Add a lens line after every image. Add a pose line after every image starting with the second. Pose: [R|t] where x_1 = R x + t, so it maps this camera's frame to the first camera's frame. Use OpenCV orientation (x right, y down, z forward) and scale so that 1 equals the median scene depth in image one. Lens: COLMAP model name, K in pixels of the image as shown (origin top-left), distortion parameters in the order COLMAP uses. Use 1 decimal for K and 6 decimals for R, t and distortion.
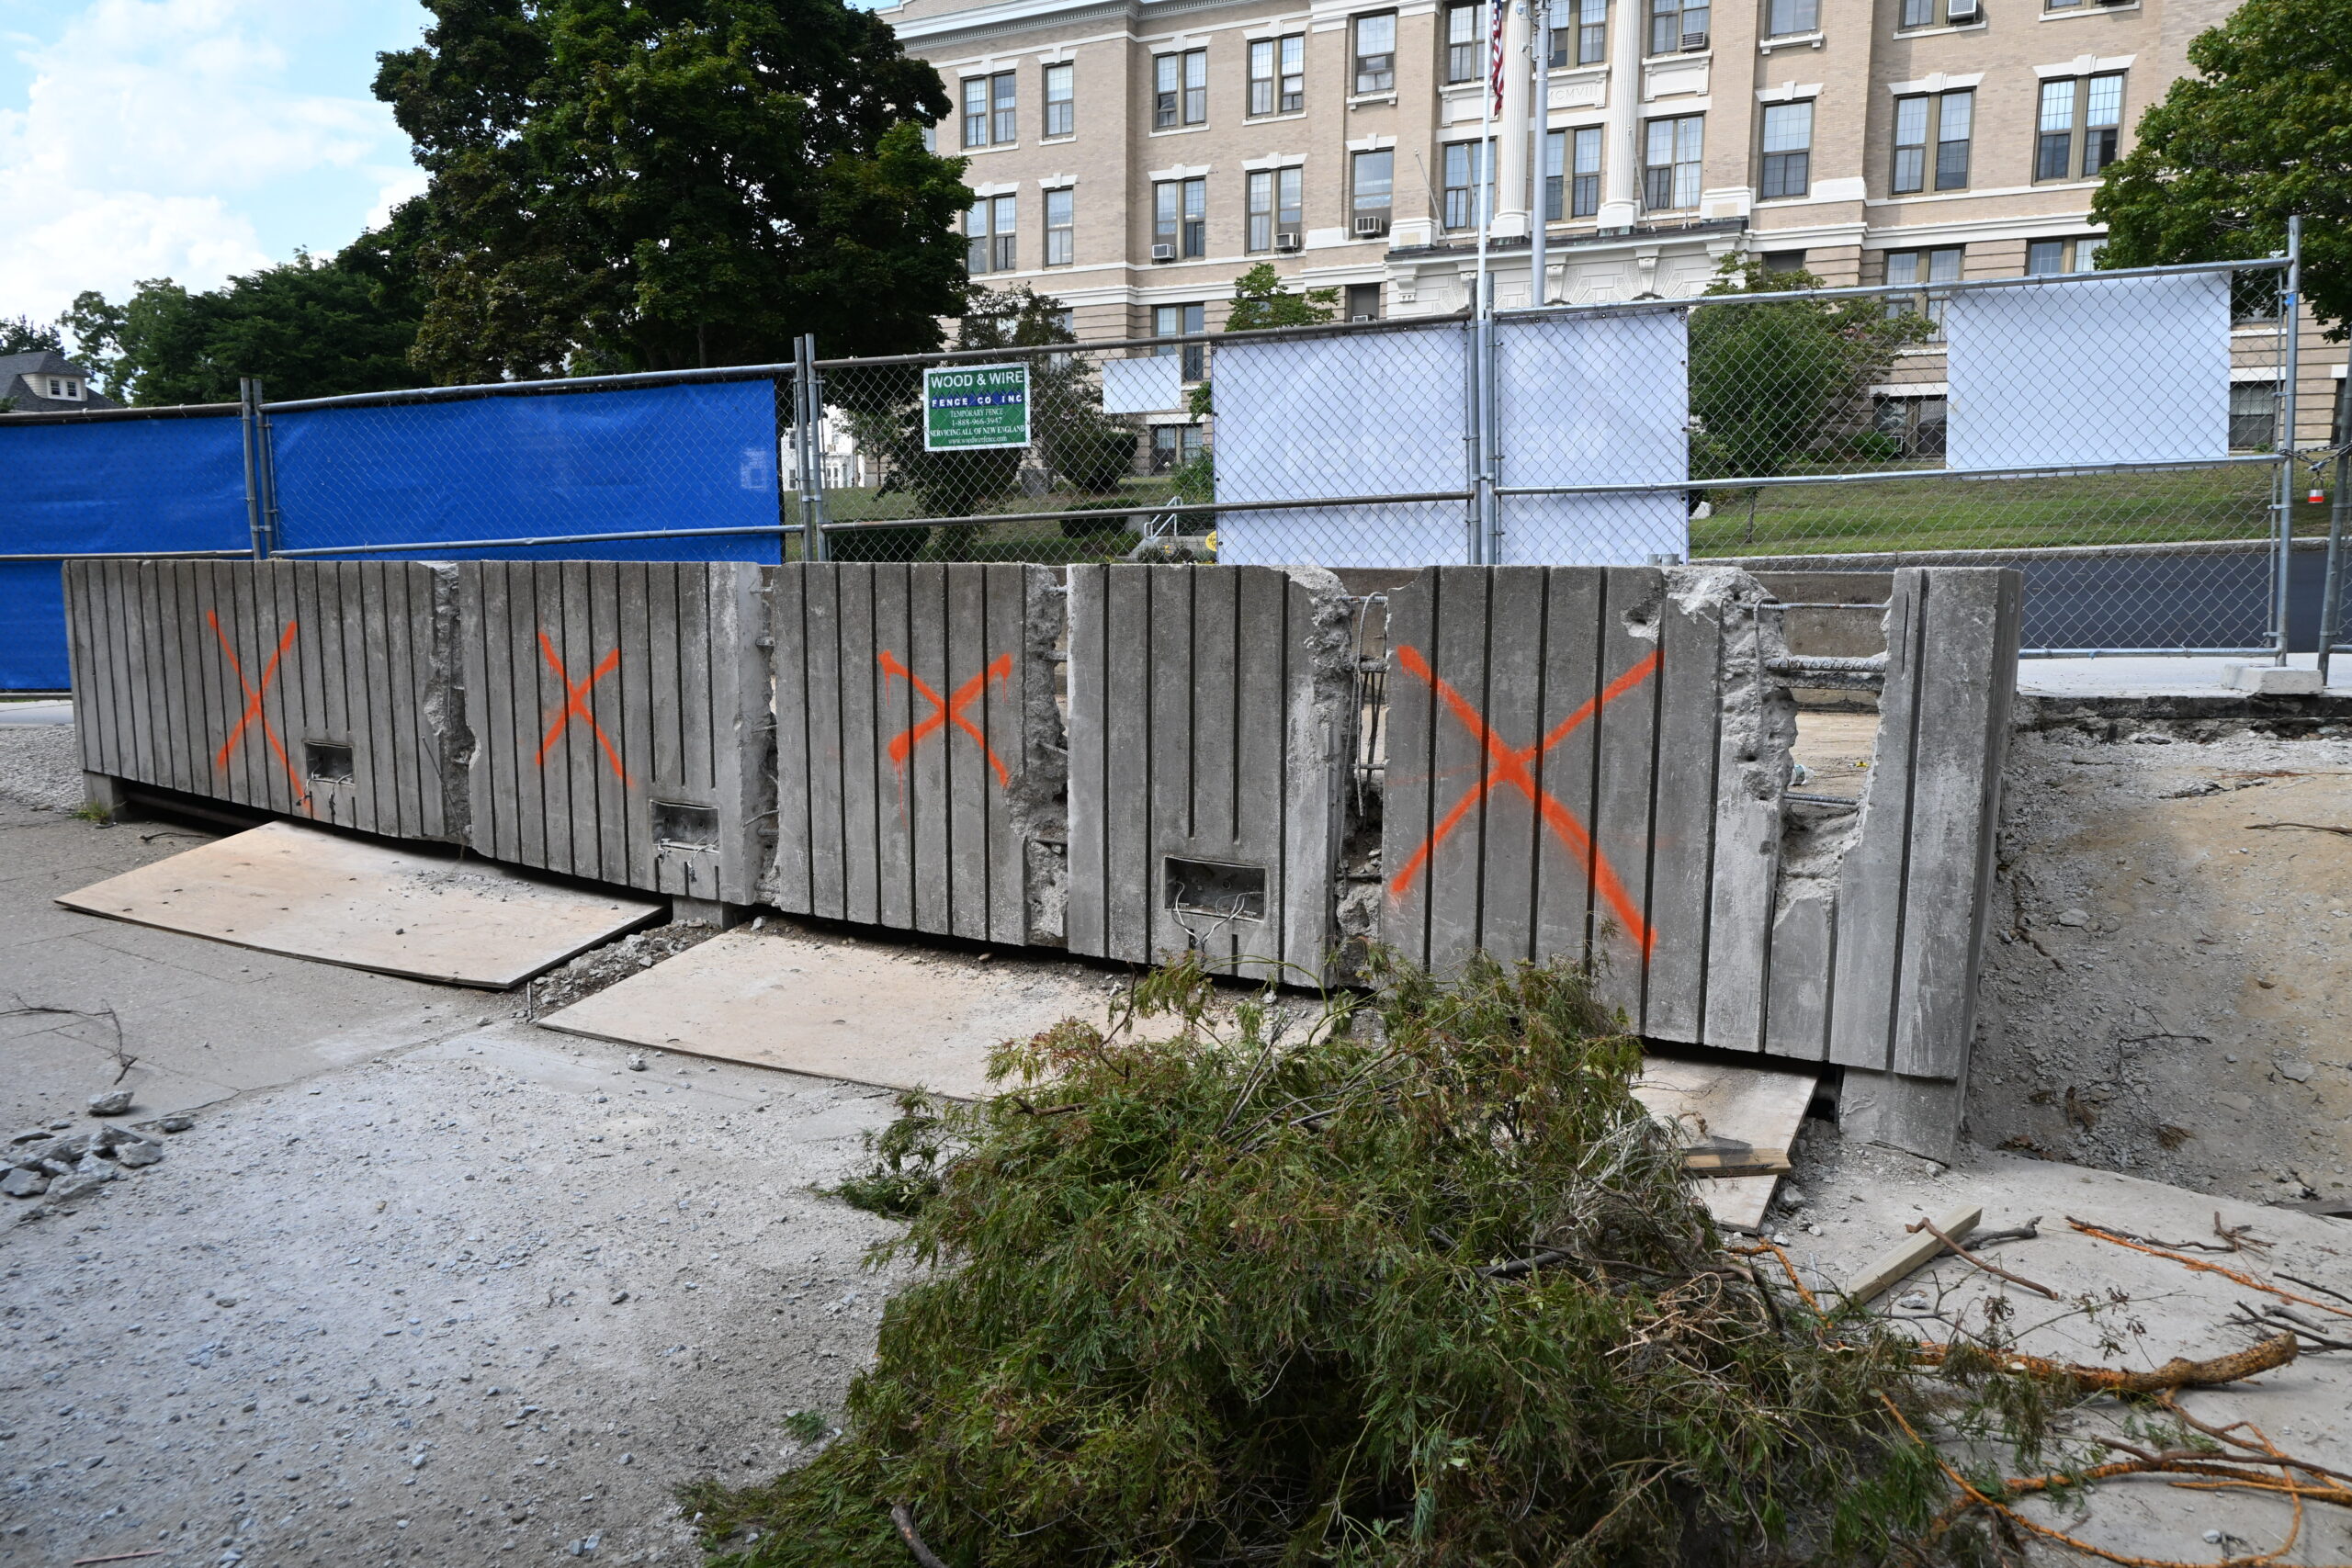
lens RADIAL K [[1585.4, 0, 1178.2], [0, 1585.4, 780.6], [0, 0, 1]] dist [-0.008293, 0.000264]
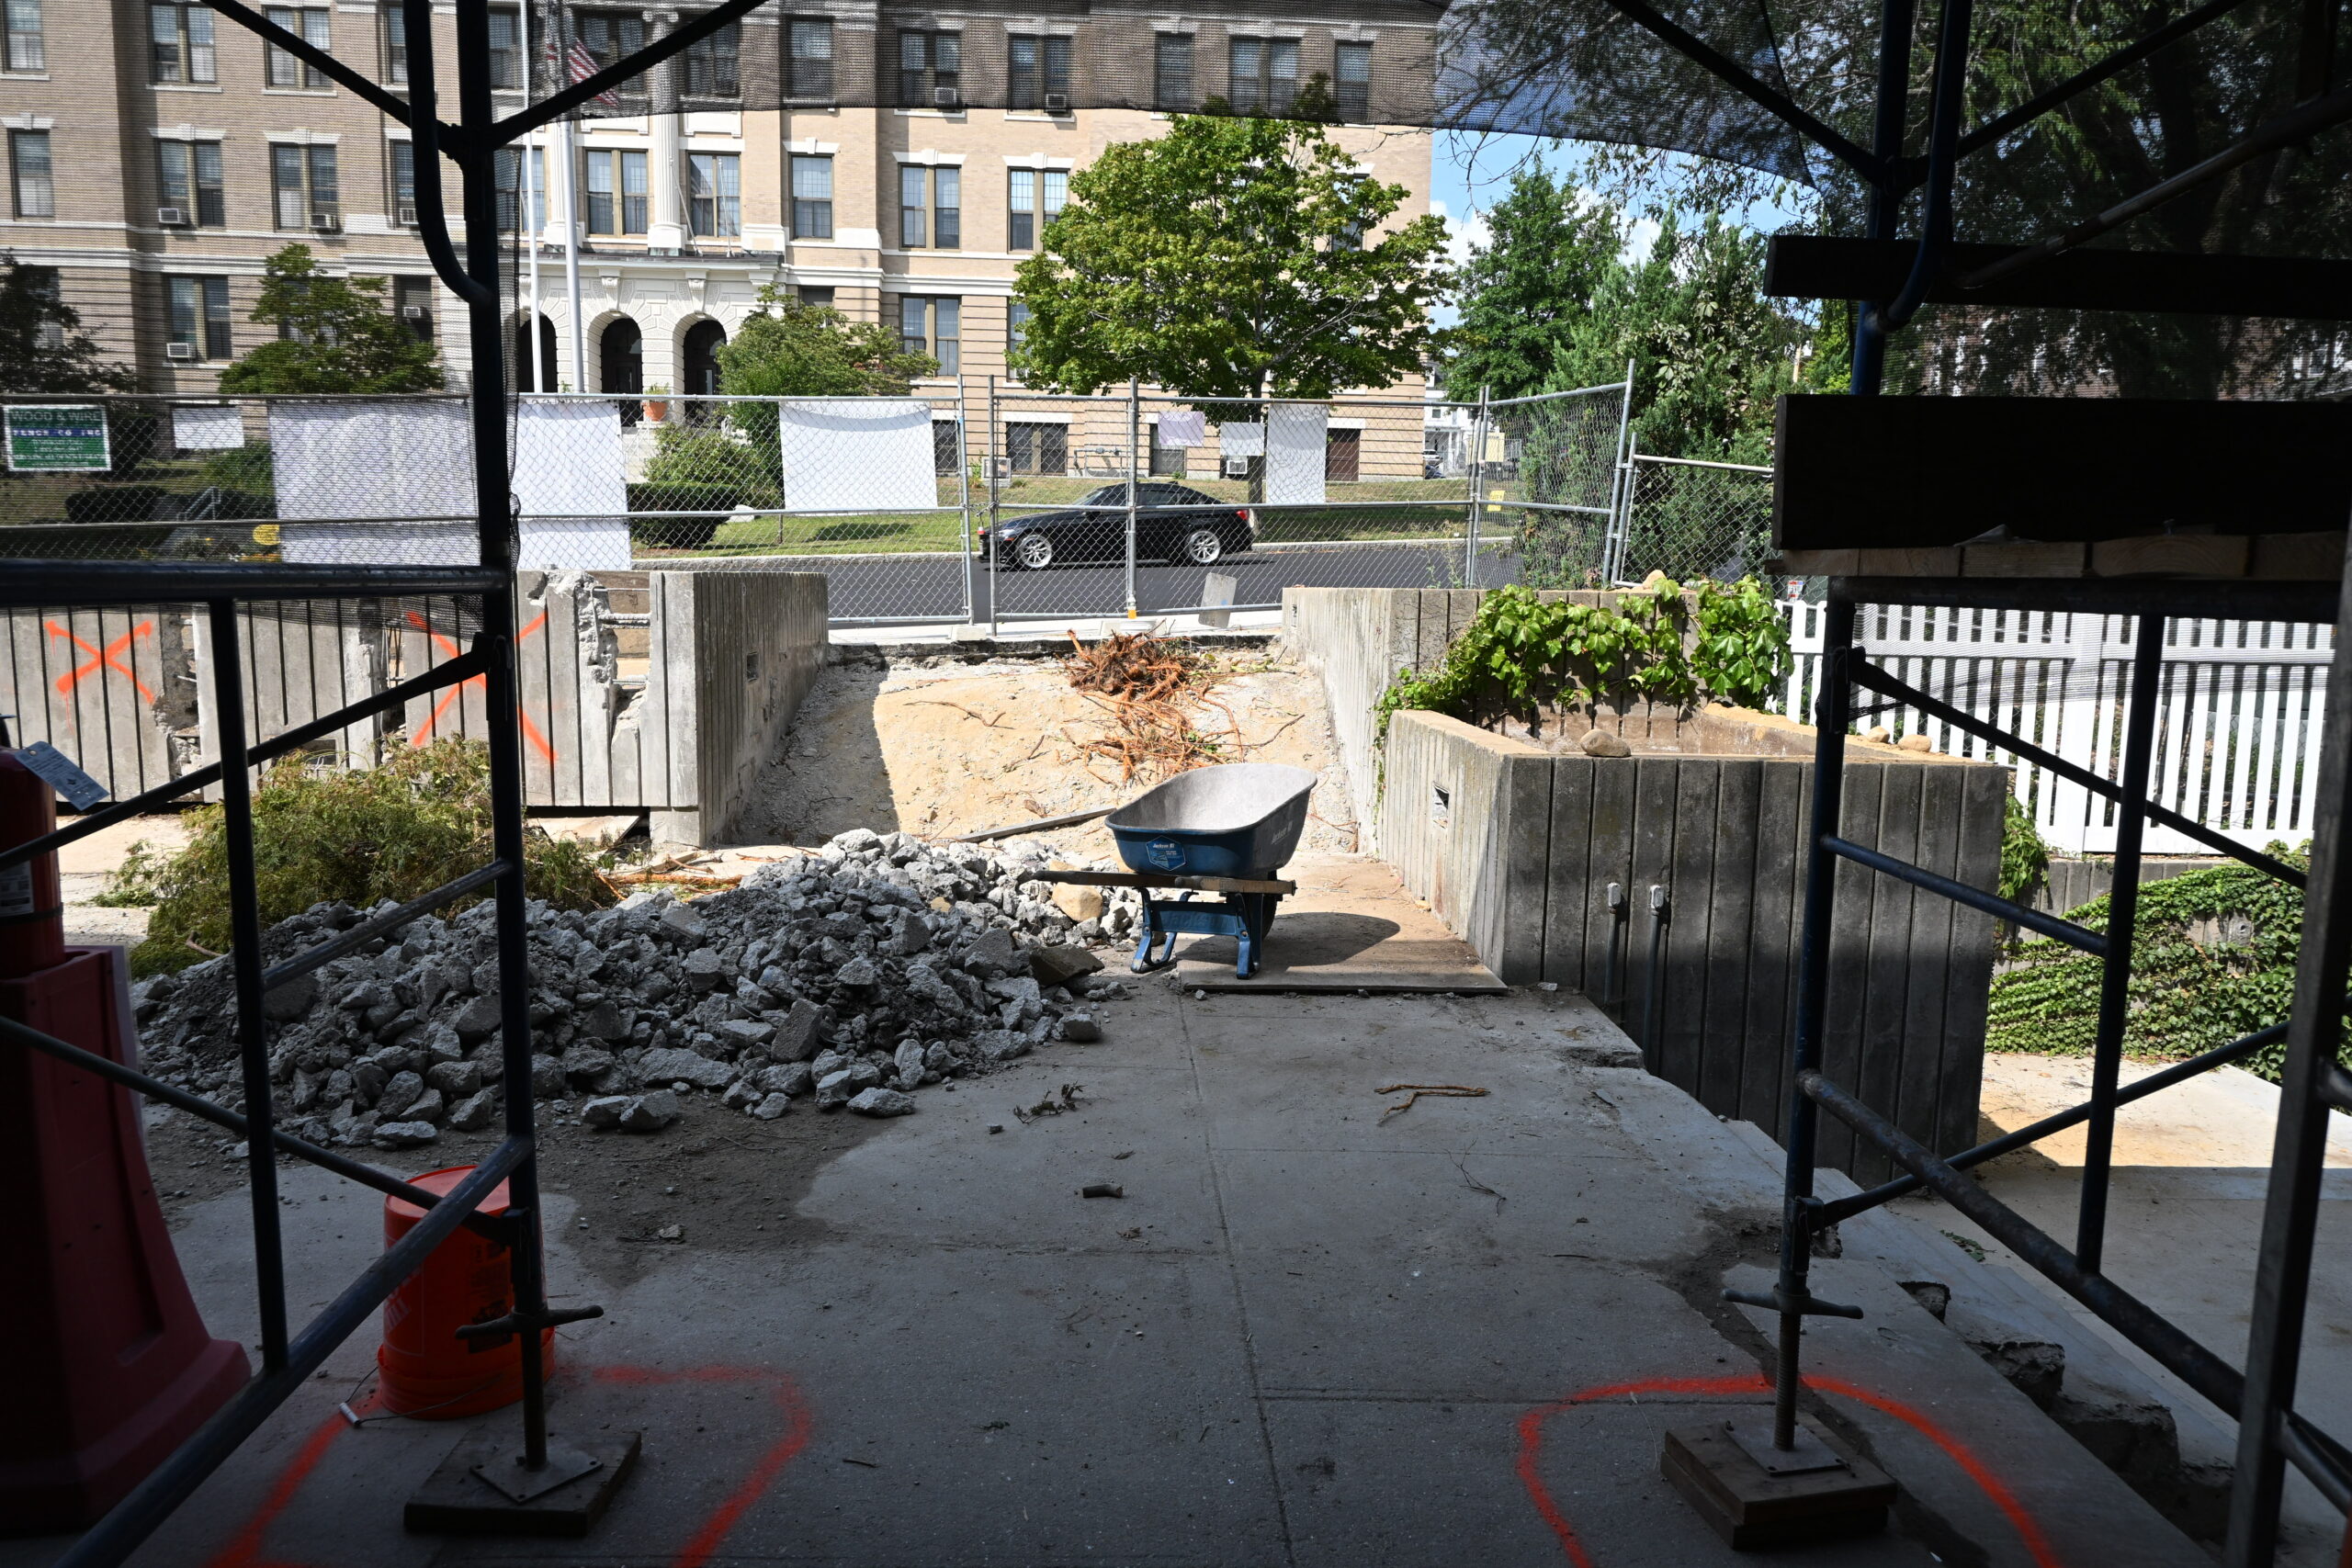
lens RADIAL K [[1585.4, 0, 1178.2], [0, 1585.4, 780.6], [0, 0, 1]] dist [-0.008293, 0.000264]
pose [[0.853892, -0.062189, 0.516722, -0.006402], [0.060137, 0.997975, 0.020732, 0.013575], [-0.516965, 0.013372, 0.855902, -0.111536]]
